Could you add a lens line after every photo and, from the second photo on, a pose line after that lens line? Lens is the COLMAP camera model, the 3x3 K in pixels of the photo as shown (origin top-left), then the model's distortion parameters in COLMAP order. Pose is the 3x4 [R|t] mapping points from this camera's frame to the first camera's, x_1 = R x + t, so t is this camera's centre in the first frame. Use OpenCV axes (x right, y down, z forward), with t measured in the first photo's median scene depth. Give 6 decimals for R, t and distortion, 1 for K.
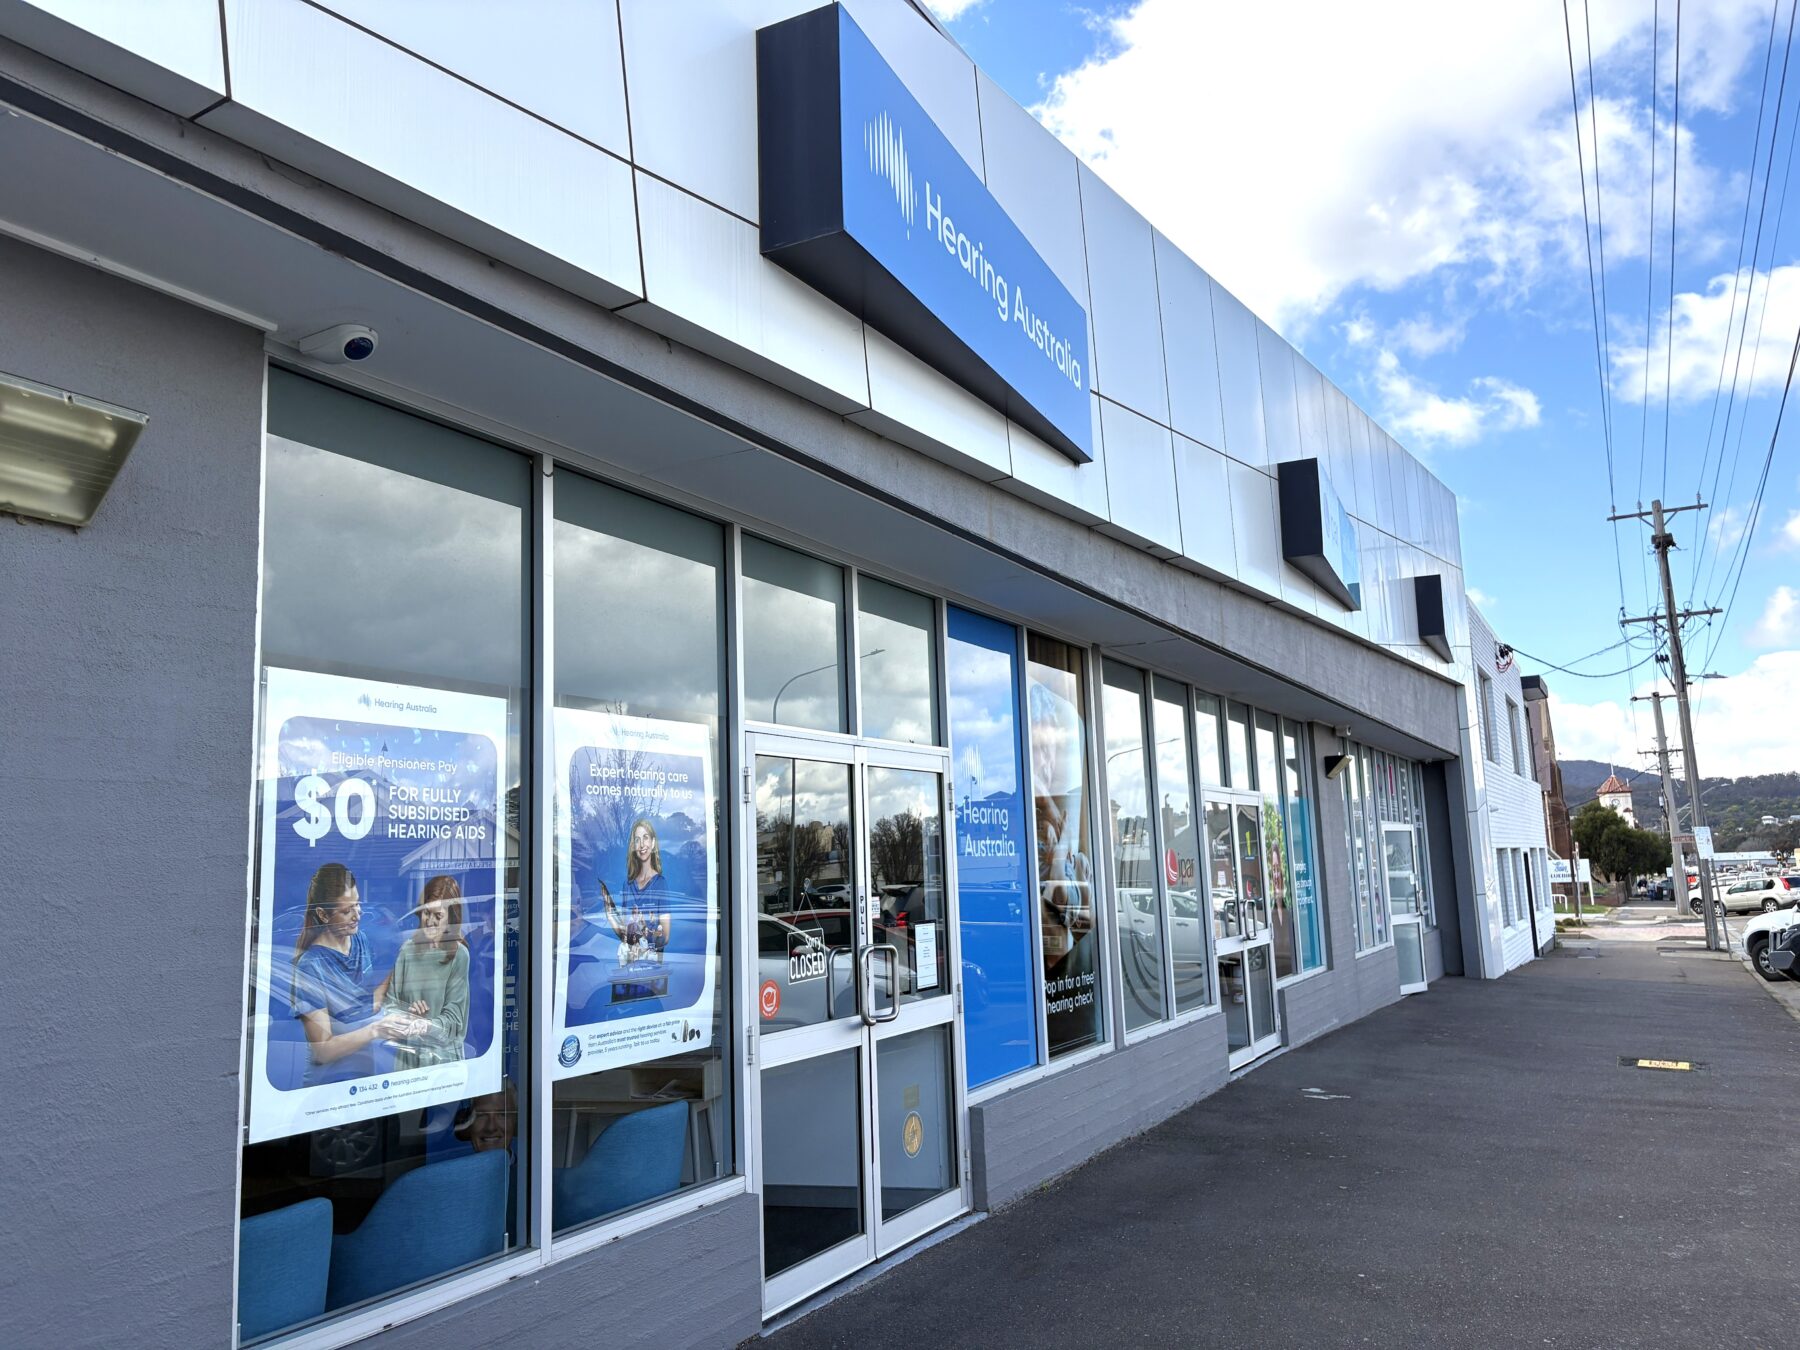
lens RADIAL K [[1354.0, 0, 900.0], [0, 1354.0, 675.0], [0, 0, 1]] dist [0.059092, 0.002696]
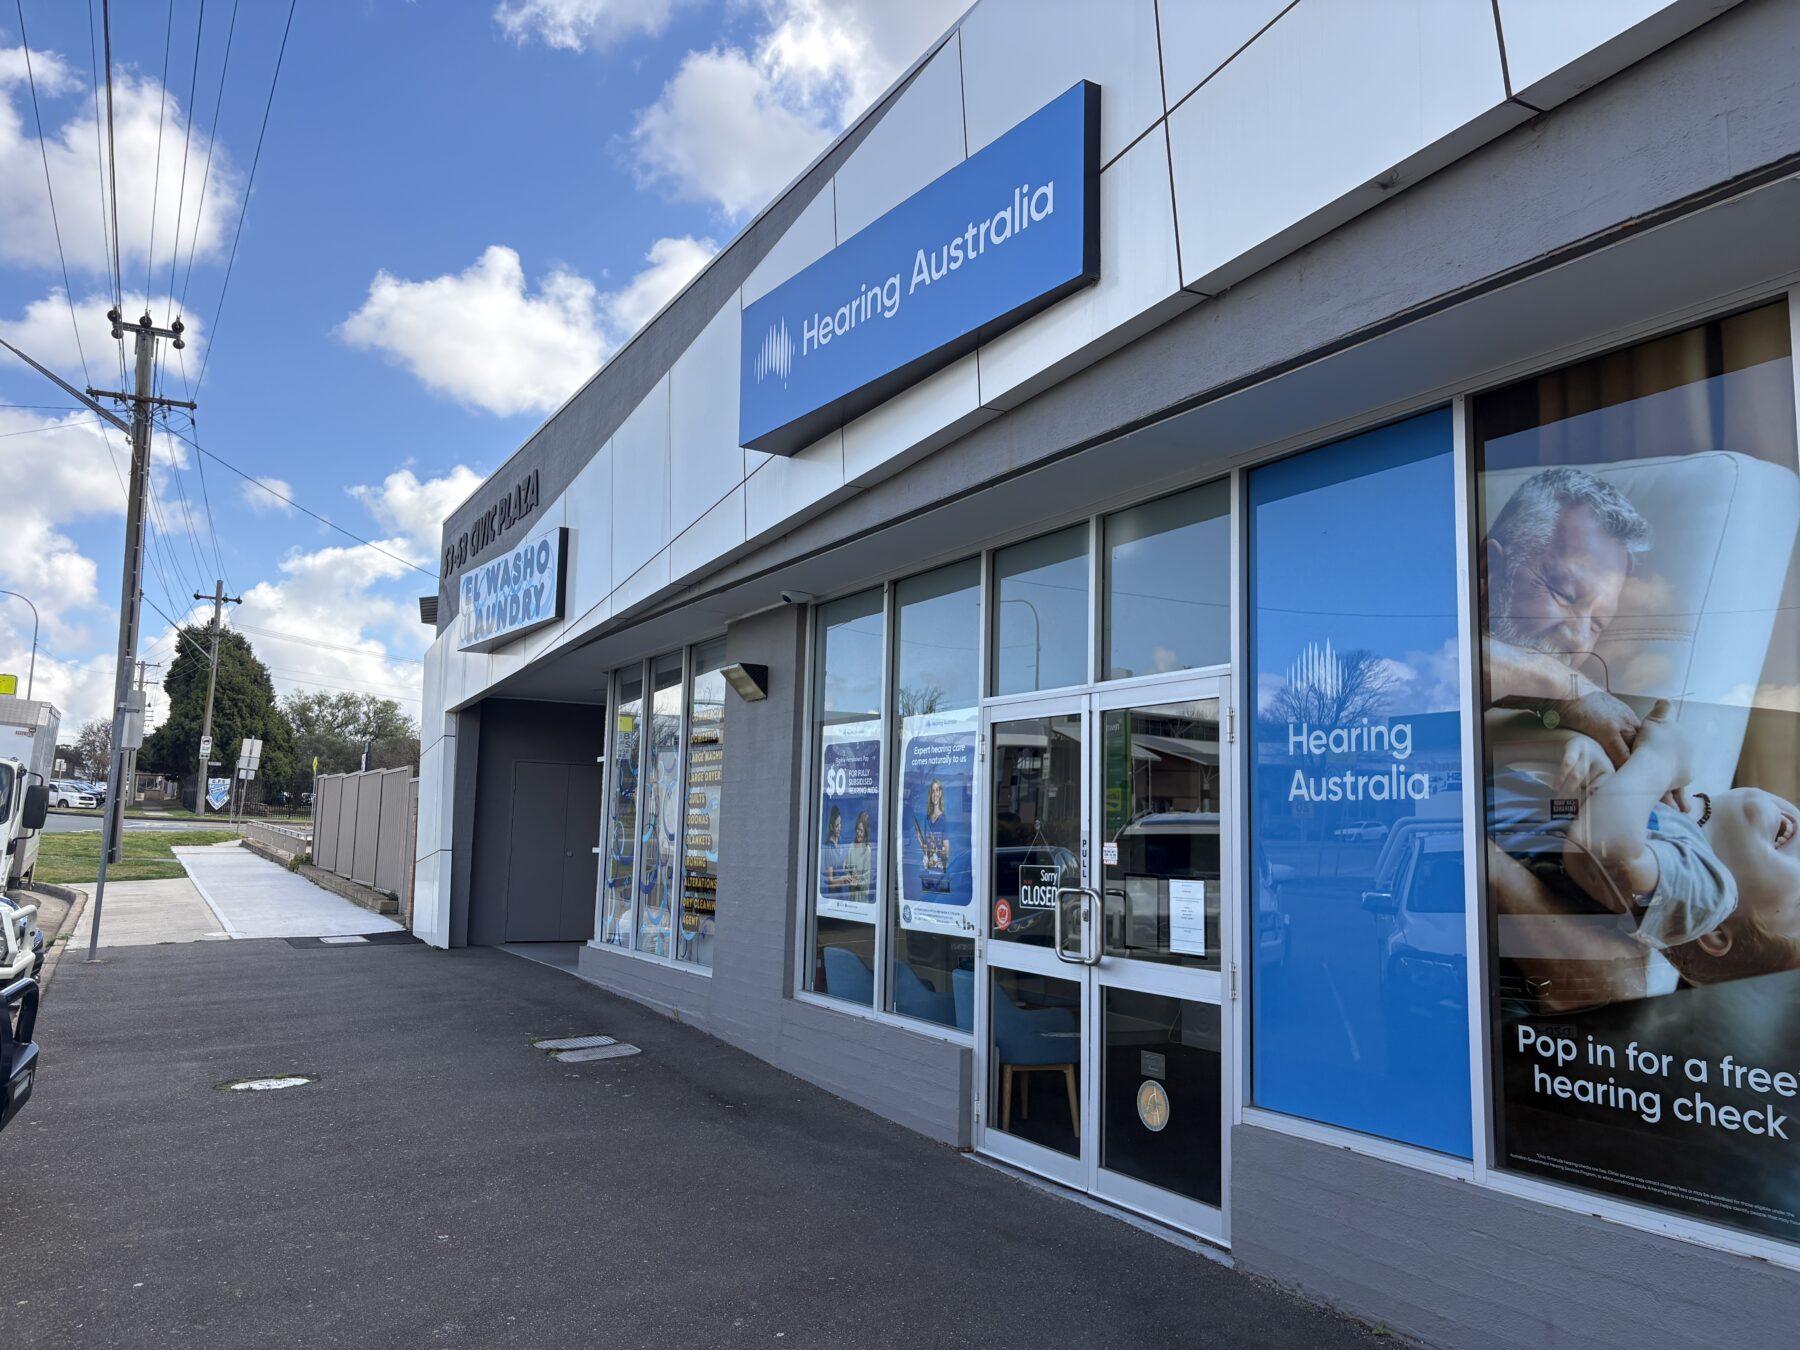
lens RADIAL K [[1354.0, 0, 900.0], [0, 1354.0, 675.0], [0, 0, 1]] dist [0.059092, 0.002696]
pose [[-0.525854, -0.078971, -0.846901, 0.207342], [0.116322, 0.979649, -0.163576, 0.043188], [0.842583, -0.184530, -0.505966, 0.319373]]
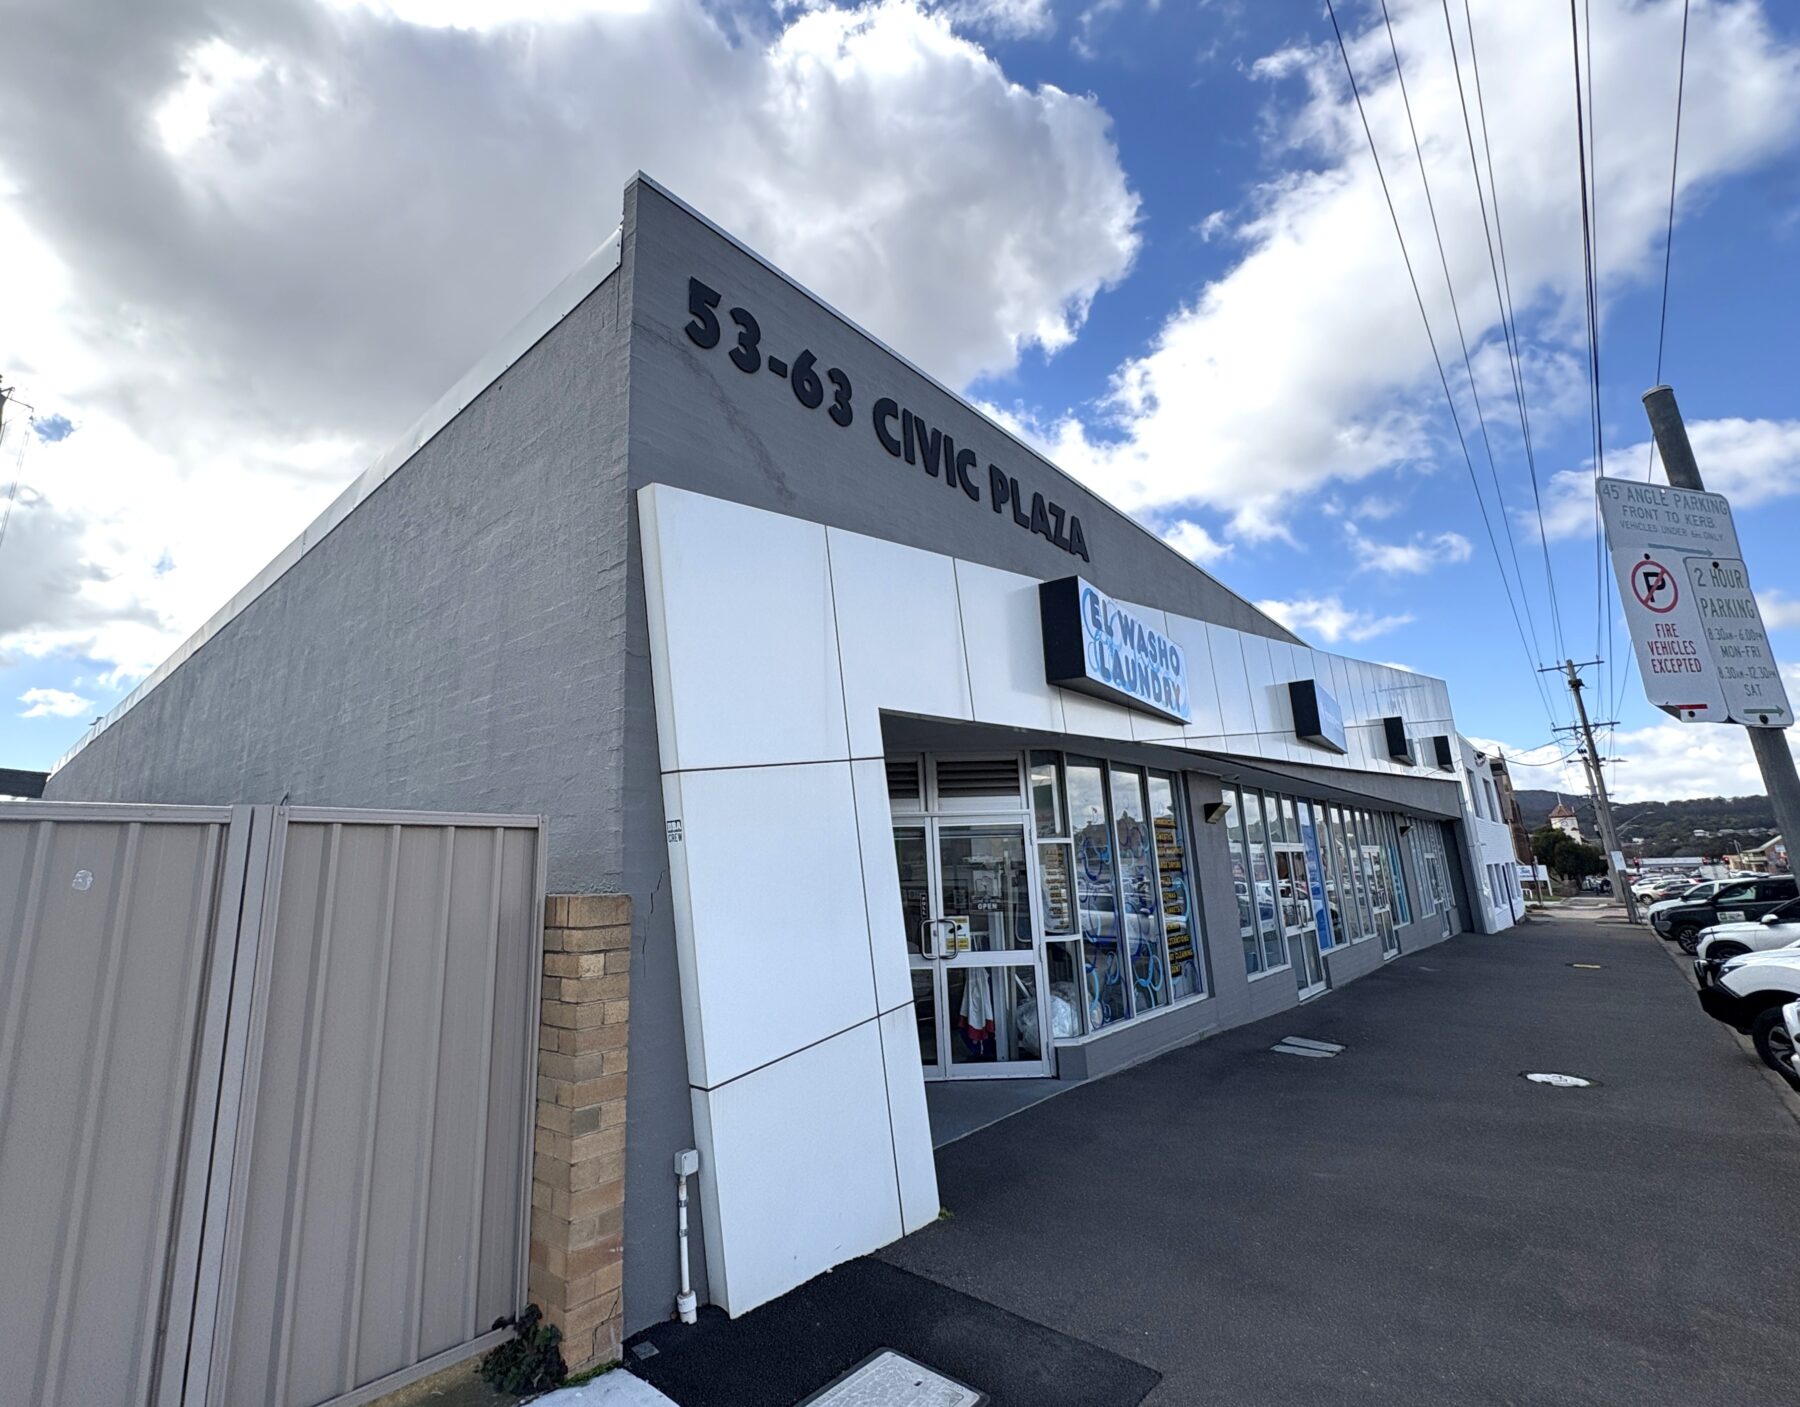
lens RADIAL K [[837.3, 0, 840.2], [0, 837.3, 681.4], [0, 0, 1]] dist [0.027405, -0.000191]
pose [[0.975803, -0.043723, -0.214233, -0.142112], [0.027698, 0.996627, -0.077243, -0.049418], [0.216888, 0.069440, 0.973724, -0.293641]]
